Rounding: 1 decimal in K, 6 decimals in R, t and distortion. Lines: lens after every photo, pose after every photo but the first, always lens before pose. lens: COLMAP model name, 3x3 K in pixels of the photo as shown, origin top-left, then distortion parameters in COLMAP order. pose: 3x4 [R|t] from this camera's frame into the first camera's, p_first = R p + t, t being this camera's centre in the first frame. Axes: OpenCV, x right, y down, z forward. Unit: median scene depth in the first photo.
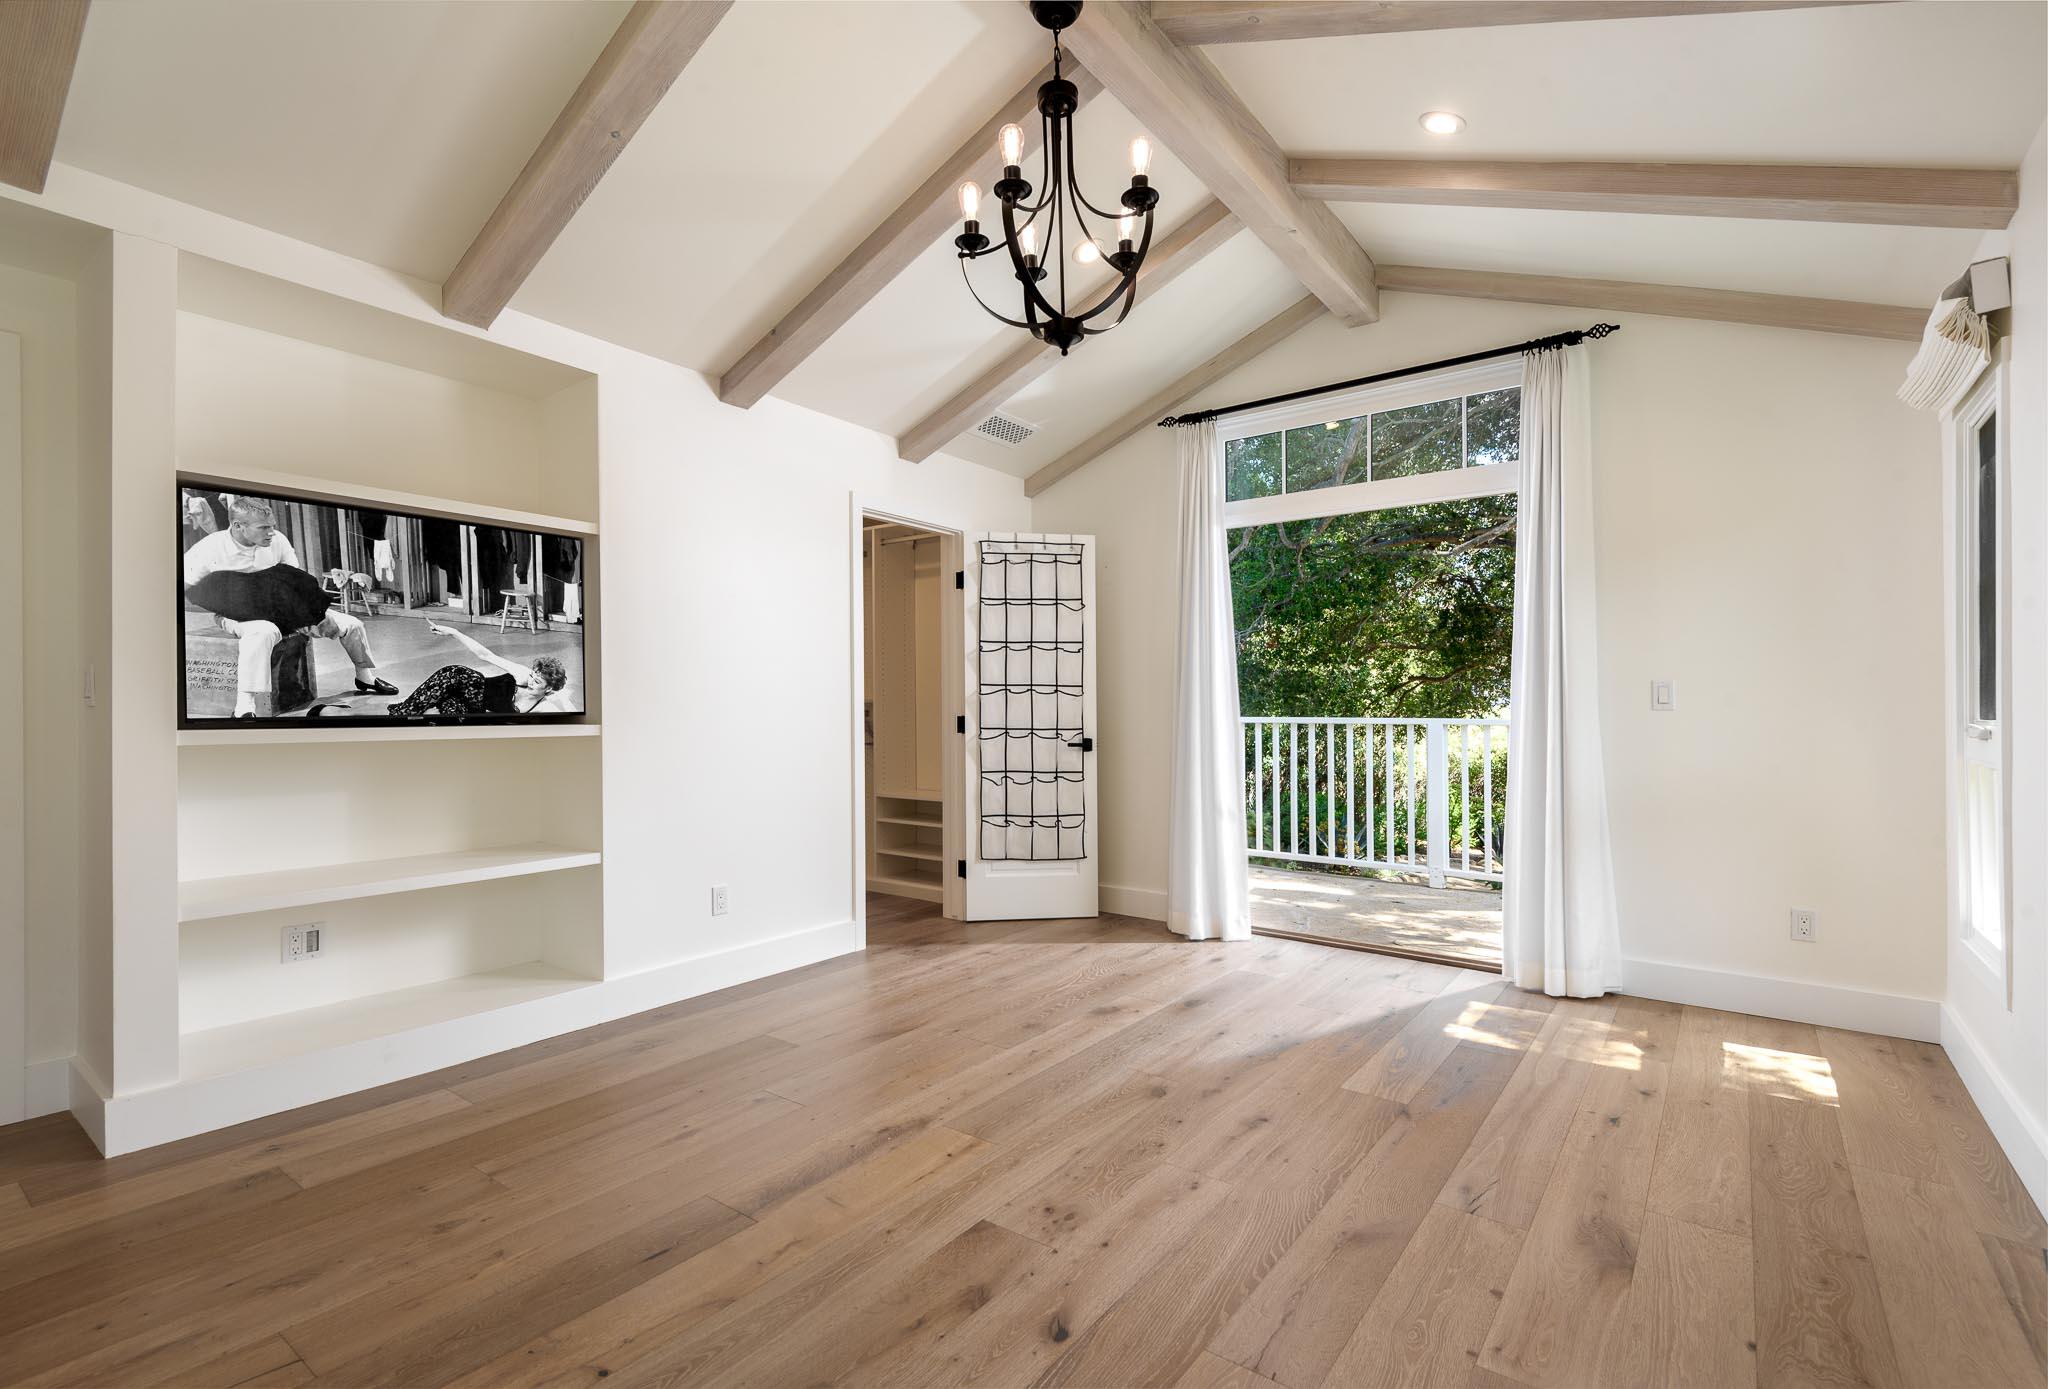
lens RADIAL K [[952.0, 0, 1016.1], [0, 952.0, 700.0], [0, 0, 1]] dist [0.006209, -0.000575]
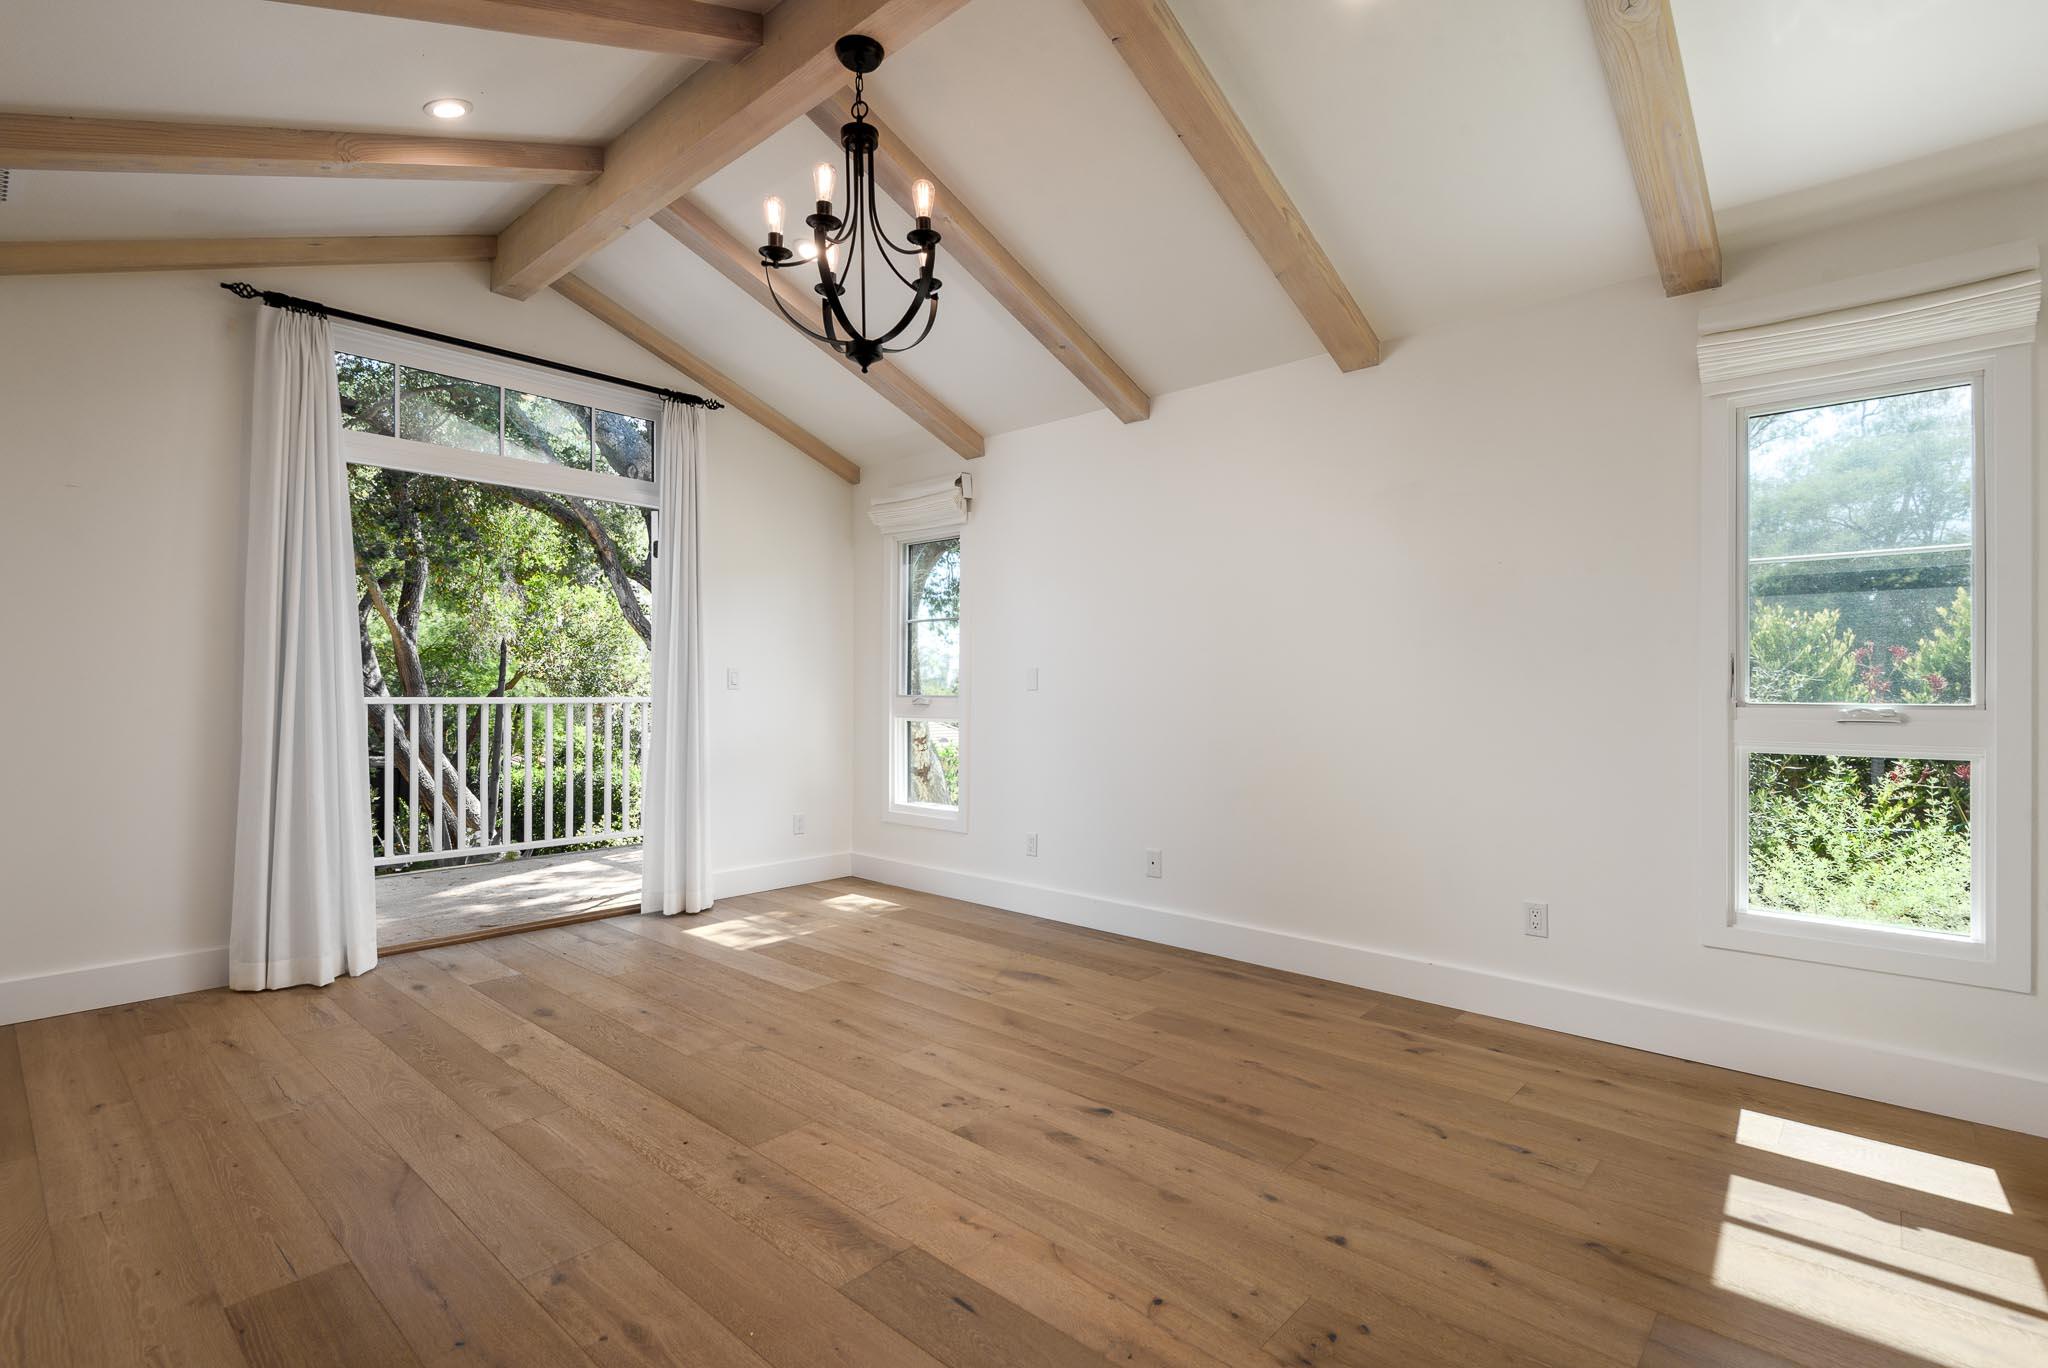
lens RADIAL K [[948.5, 0, 1021.7], [0, 948.5, 679.2], [0, 0, 1]] dist [0.009281, -0.007064]
pose [[0.076641, 0.006838, 0.997035, -0.655362], [-0.013010, 0.999898, -0.005858, -0.002211], [-0.996974, -0.012522, 0.076723, 0.457608]]
